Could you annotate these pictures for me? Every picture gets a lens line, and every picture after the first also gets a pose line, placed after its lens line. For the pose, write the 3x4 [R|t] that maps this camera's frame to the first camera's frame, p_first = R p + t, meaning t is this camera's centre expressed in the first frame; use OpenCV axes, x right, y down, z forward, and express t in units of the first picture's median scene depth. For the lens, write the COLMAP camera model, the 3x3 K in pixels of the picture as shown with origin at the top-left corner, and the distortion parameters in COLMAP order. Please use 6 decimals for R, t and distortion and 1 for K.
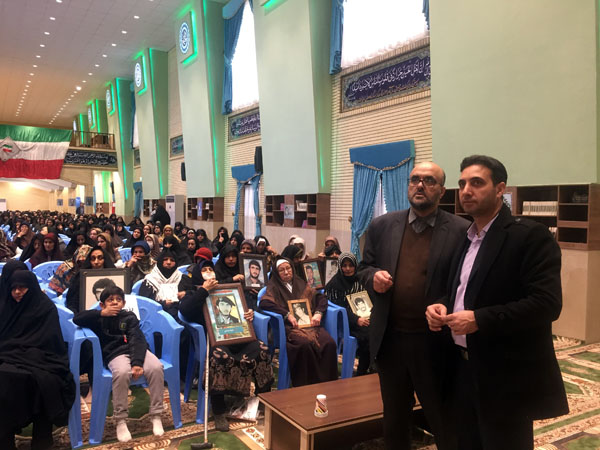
lens RADIAL K [[515.2, 0, 296.8], [0, 515.2, 223.6], [0, 0, 1]] dist [0.088879, -0.113534]
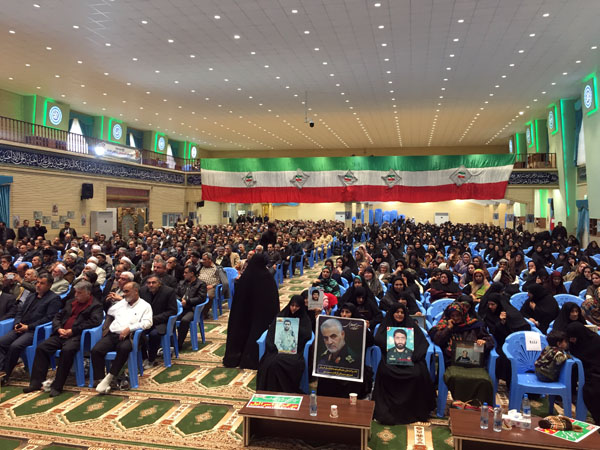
lens RADIAL K [[515.2, 0, 298.8], [0, 515.2, 224.7], [0, 0, 1]] dist [0.088879, -0.113534]
pose [[0.729267, 0.009130, -0.684168, -0.014613], [-0.013341, 0.999911, -0.000877, -0.026029], [0.684099, 0.009767, 0.729324, -0.116015]]
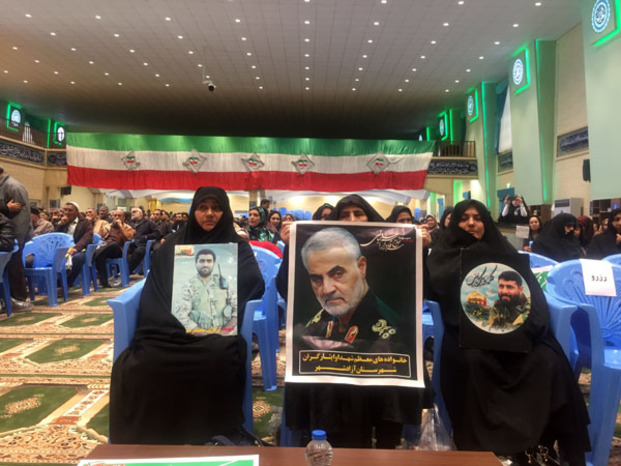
lens RADIAL K [[533.2, 0, 308.6], [0, 533.2, 231.9], [0, 0, 1]] dist [0.088879, -0.113534]
pose [[0.860771, 0.006610, -0.508950, -0.124950], [-0.017292, 0.999718, -0.016263, 0.020358], [0.508699, 0.022799, 0.860643, -0.010824]]
